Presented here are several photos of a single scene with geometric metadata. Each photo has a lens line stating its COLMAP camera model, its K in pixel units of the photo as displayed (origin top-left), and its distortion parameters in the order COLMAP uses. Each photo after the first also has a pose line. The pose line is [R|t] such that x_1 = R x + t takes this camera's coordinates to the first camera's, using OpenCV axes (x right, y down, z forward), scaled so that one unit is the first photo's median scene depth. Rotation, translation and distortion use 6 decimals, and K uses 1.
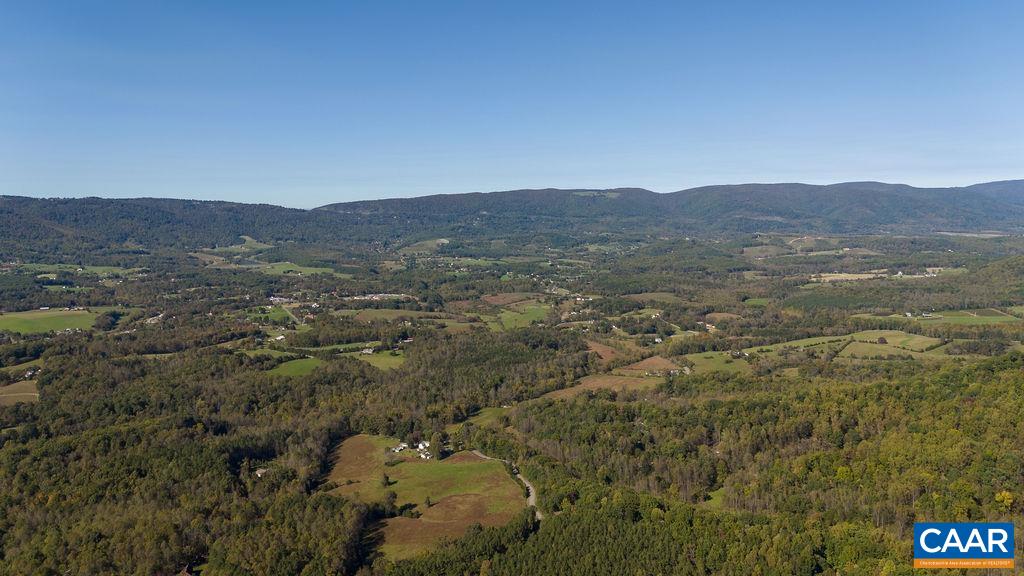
lens RADIAL K [[755.4, 0, 511.9], [0, 755.4, 284.8], [0, 0, 1]] dist [0.064000, -0.045085]
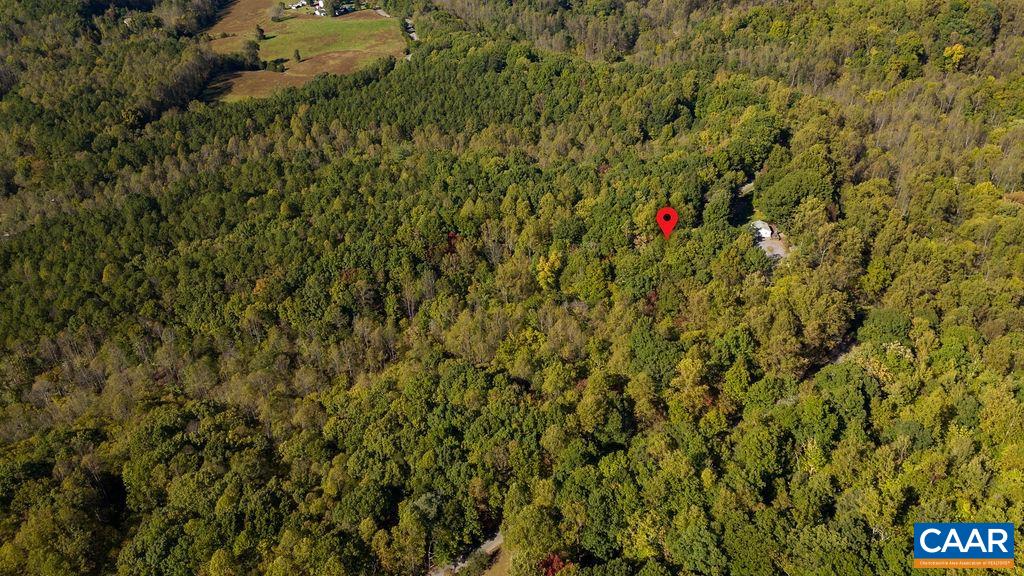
lens RADIAL K [[755.4, 0, 505.4], [0, 755.4, 285.0], [0, 0, 1]] dist [0.064000, -0.045085]
pose [[0.998271, 0.041674, -0.041457, 0.178095], [-0.016602, 0.876432, 0.481239, 0.092221], [0.056389, -0.479719, 0.875608, 0.122330]]
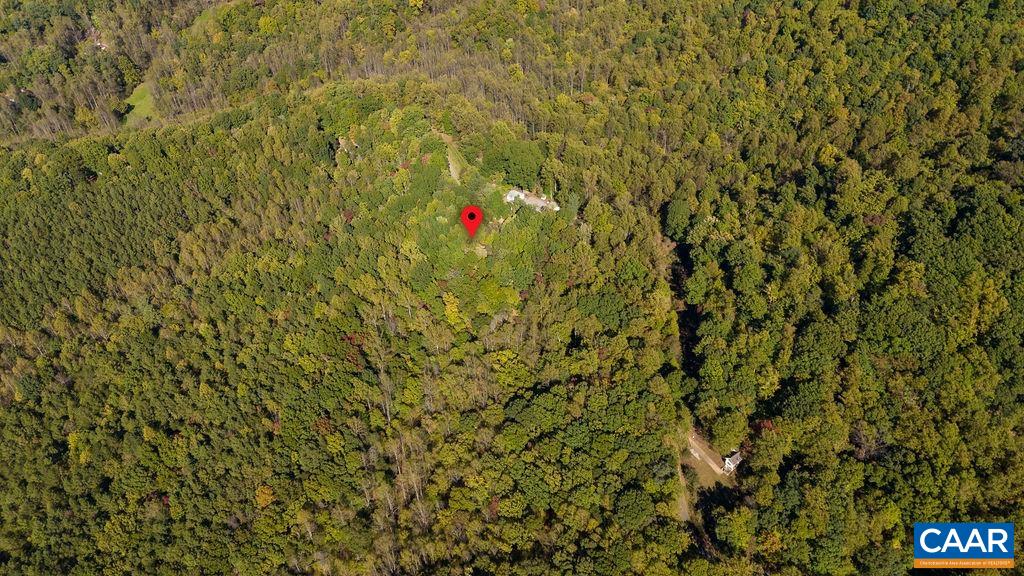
lens RADIAL K [[755.4, 0, 514.2], [0, 755.4, 286.5], [0, 0, 1]] dist [0.064000, -0.045085]
pose [[0.620841, -0.522936, 0.584033, -0.062143], [0.098692, 0.791210, 0.603528, -0.019224], [-0.777699, -0.317056, 0.542826, 0.191098]]
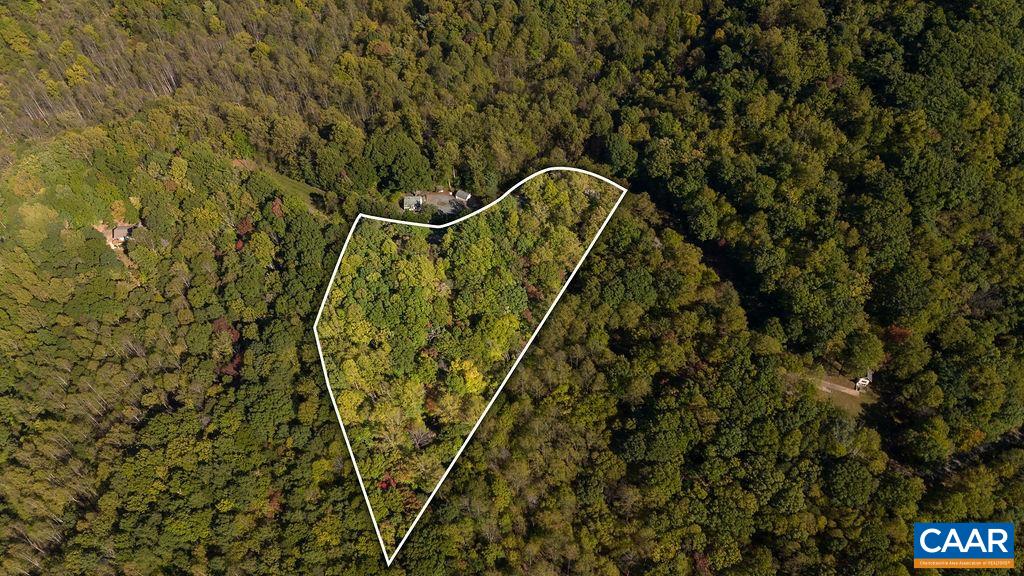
lens RADIAL K [[755.4, 0, 510.7], [0, 755.4, 285.3], [0, 0, 1]] dist [0.064000, -0.045085]
pose [[0.015409, -0.775259, 0.631455, -0.018721], [0.117829, 0.628538, 0.768802, -0.039394], [-0.992914, 0.062558, 0.101033, 0.410343]]
